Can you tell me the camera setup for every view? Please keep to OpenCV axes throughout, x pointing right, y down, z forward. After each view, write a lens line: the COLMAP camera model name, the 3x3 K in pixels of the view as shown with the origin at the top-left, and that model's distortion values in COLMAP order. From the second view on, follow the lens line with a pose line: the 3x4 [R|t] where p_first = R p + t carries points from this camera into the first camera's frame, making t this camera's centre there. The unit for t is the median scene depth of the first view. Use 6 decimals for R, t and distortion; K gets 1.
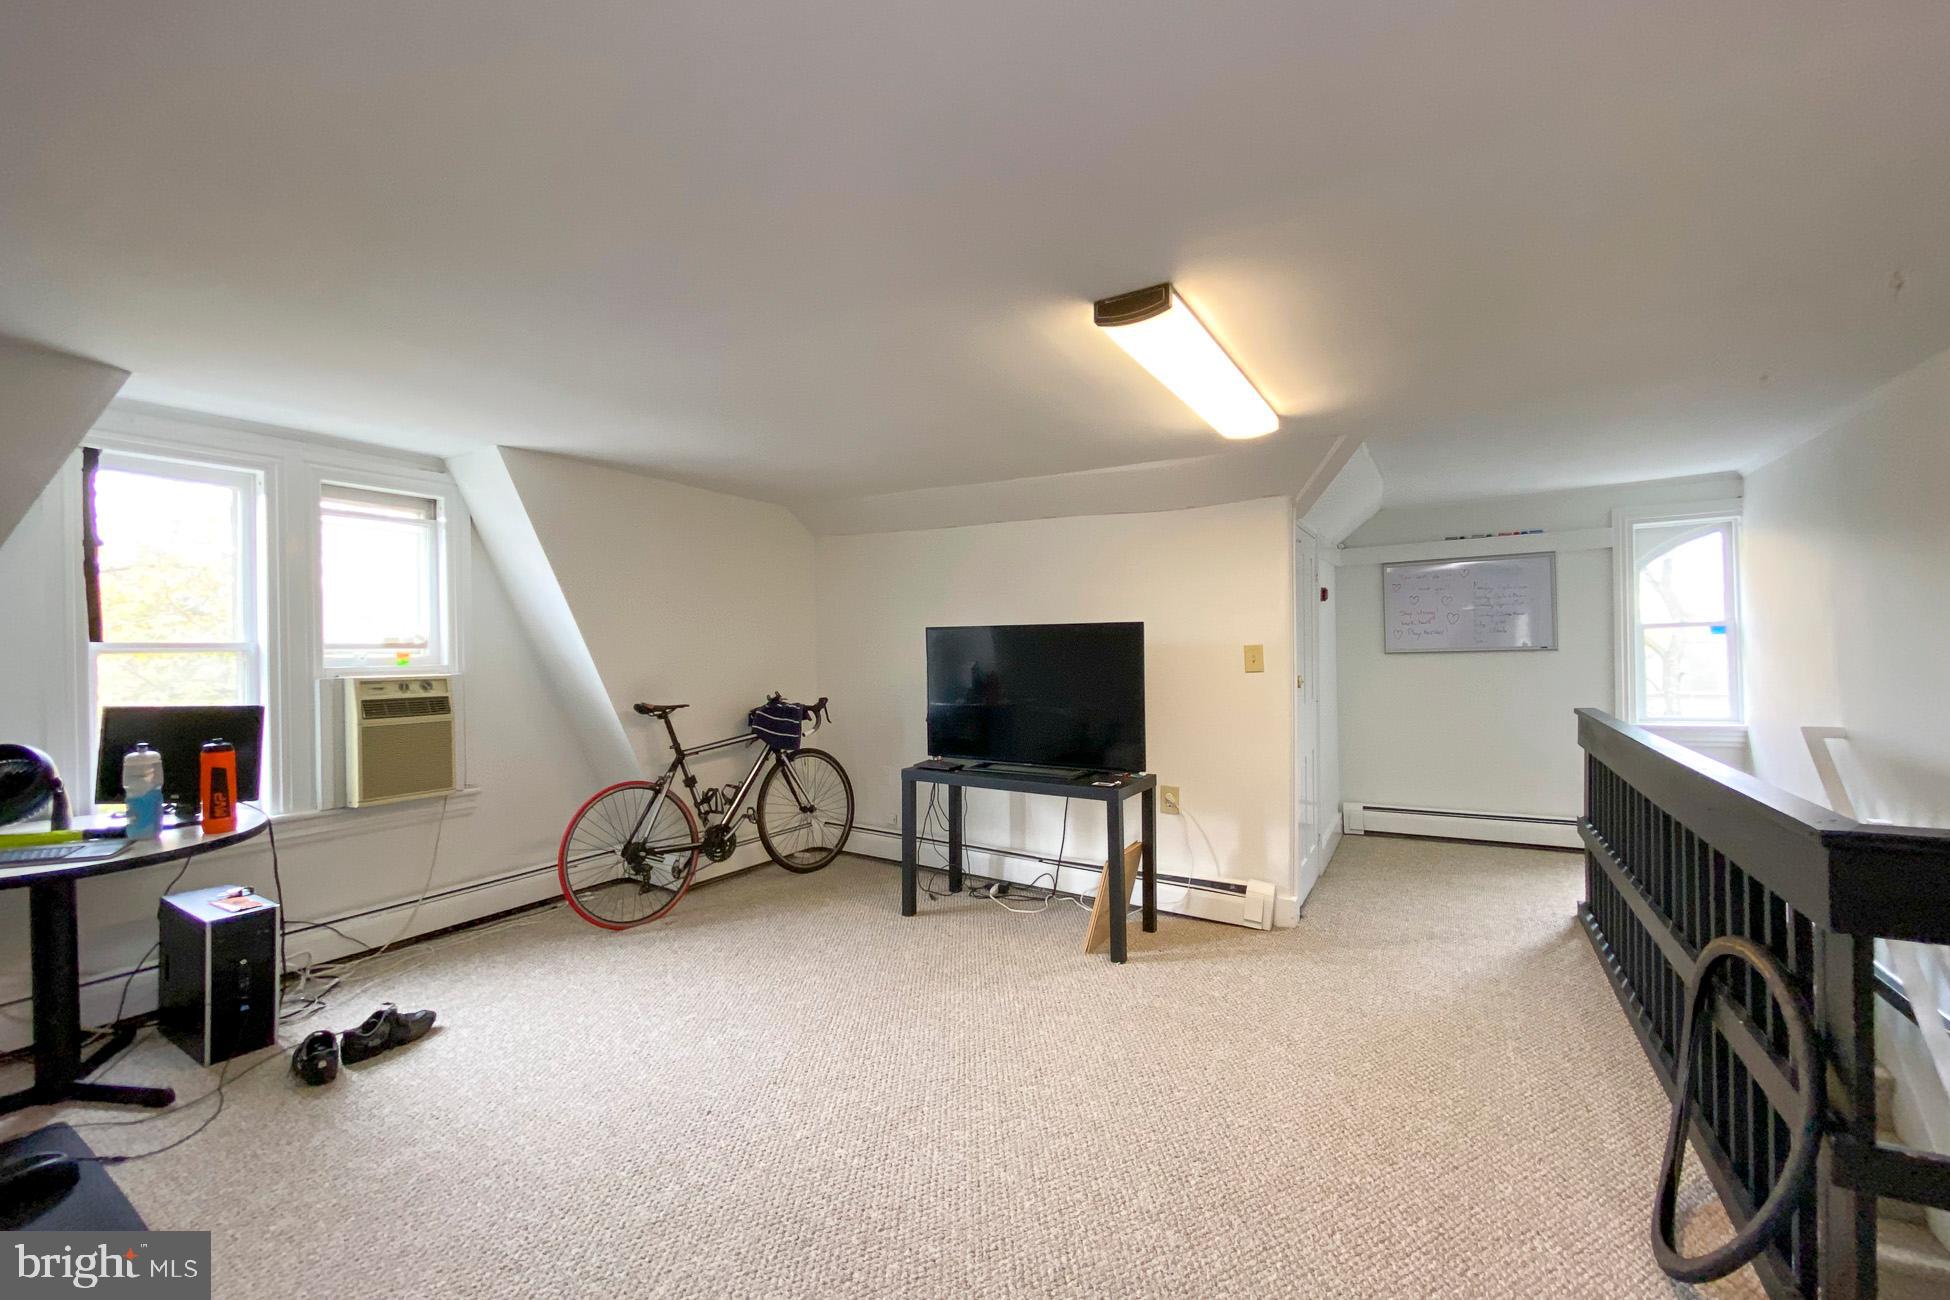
lens RADIAL K [[773.3, 0, 975.0], [0, 773.3, 650.0], [0, 0, 1]] dist [-0.001536, 0.000397]
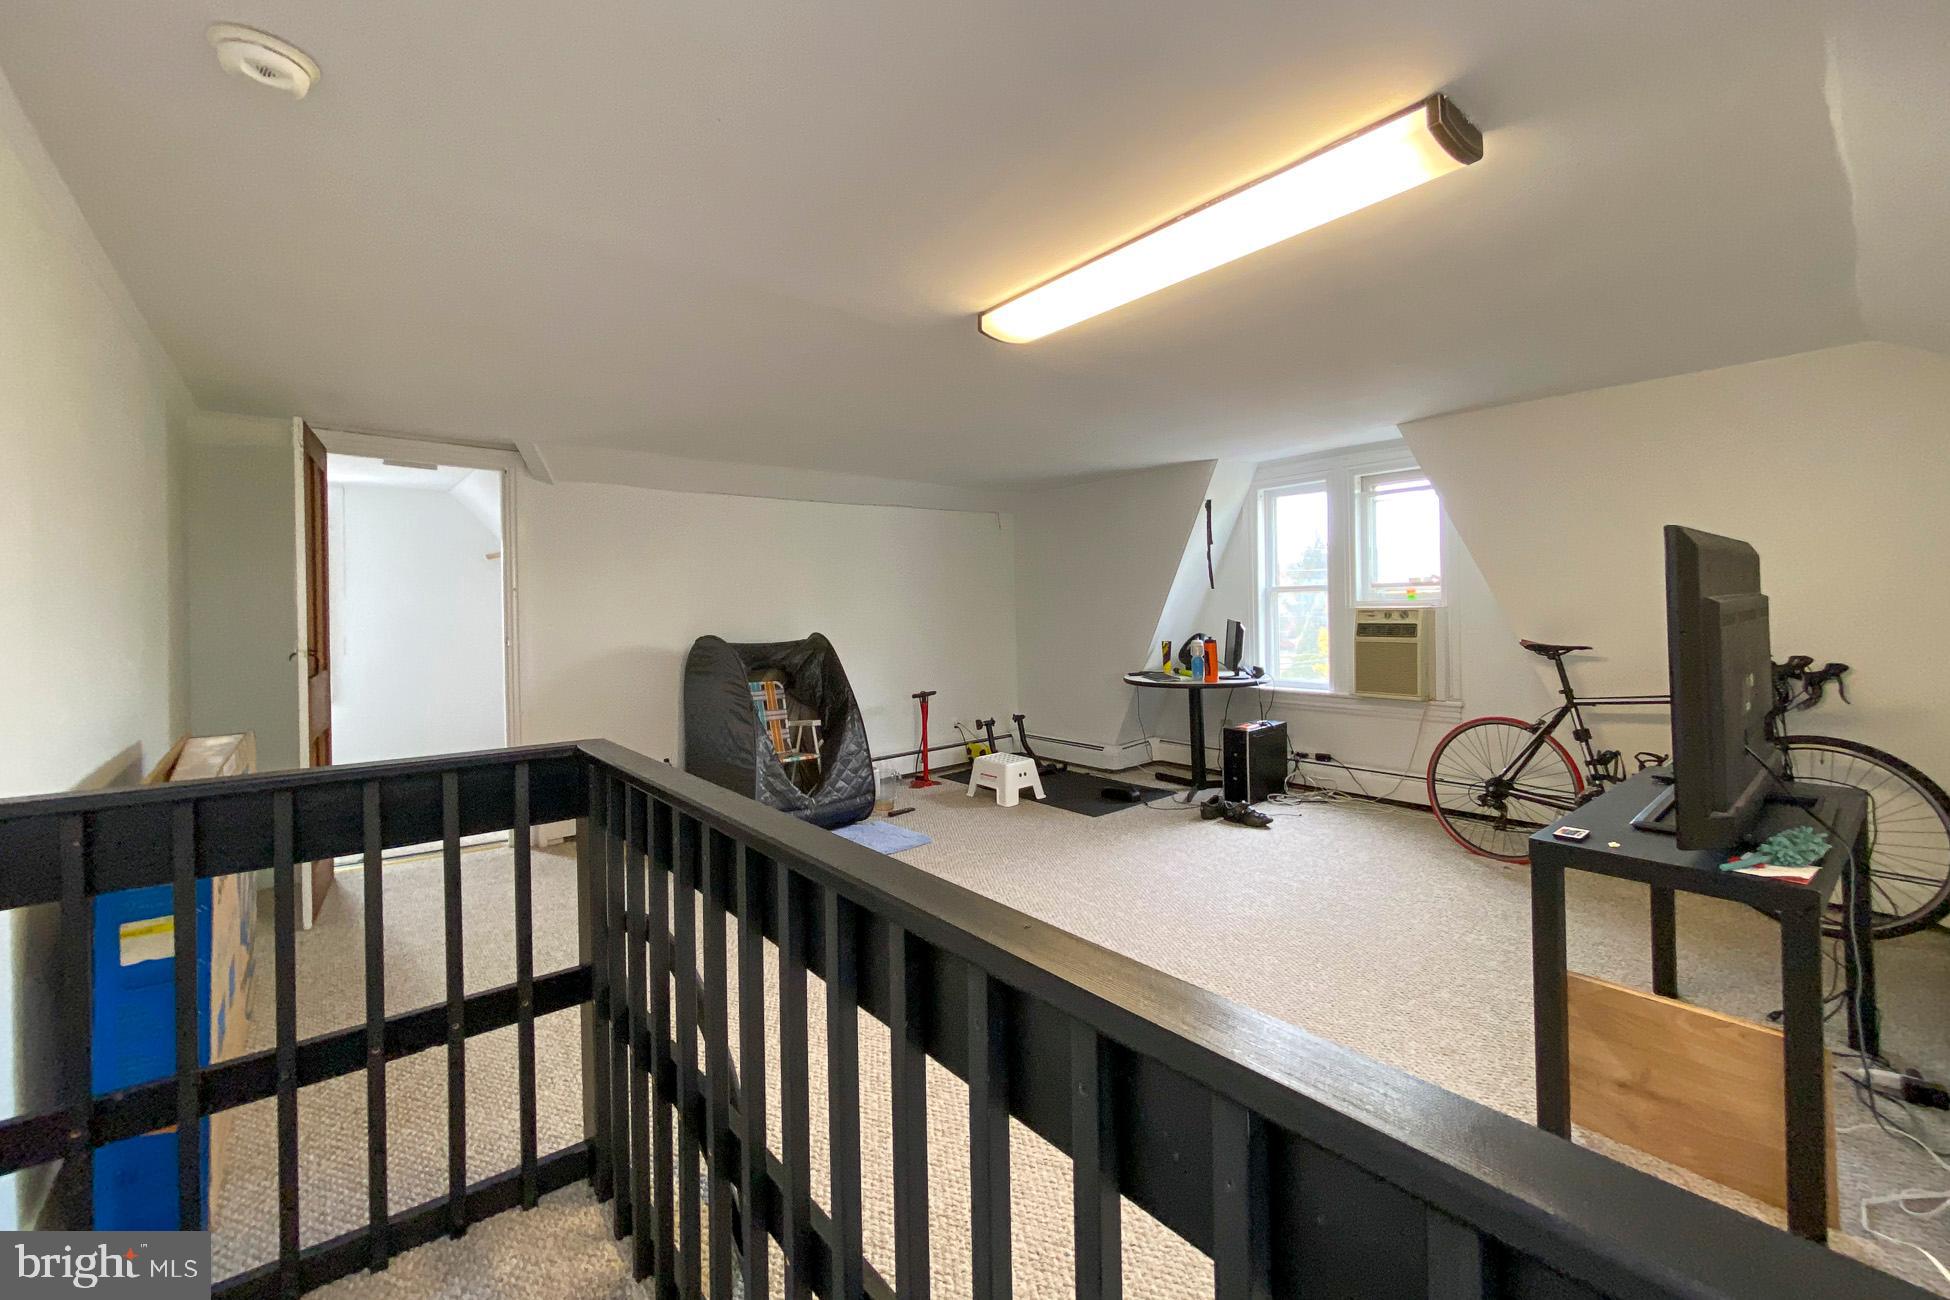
lens RADIAL K [[791.4, 0, 977.4], [0, 791.4, 607.9], [0, 0, 1]] dist [-0.000340, 0.000009]
pose [[-0.328552, 0.023740, -0.944187, 0.766214], [0.033705, 0.999342, 0.013398, -0.007878], [0.943884, -0.027422, -0.329136, 0.723955]]
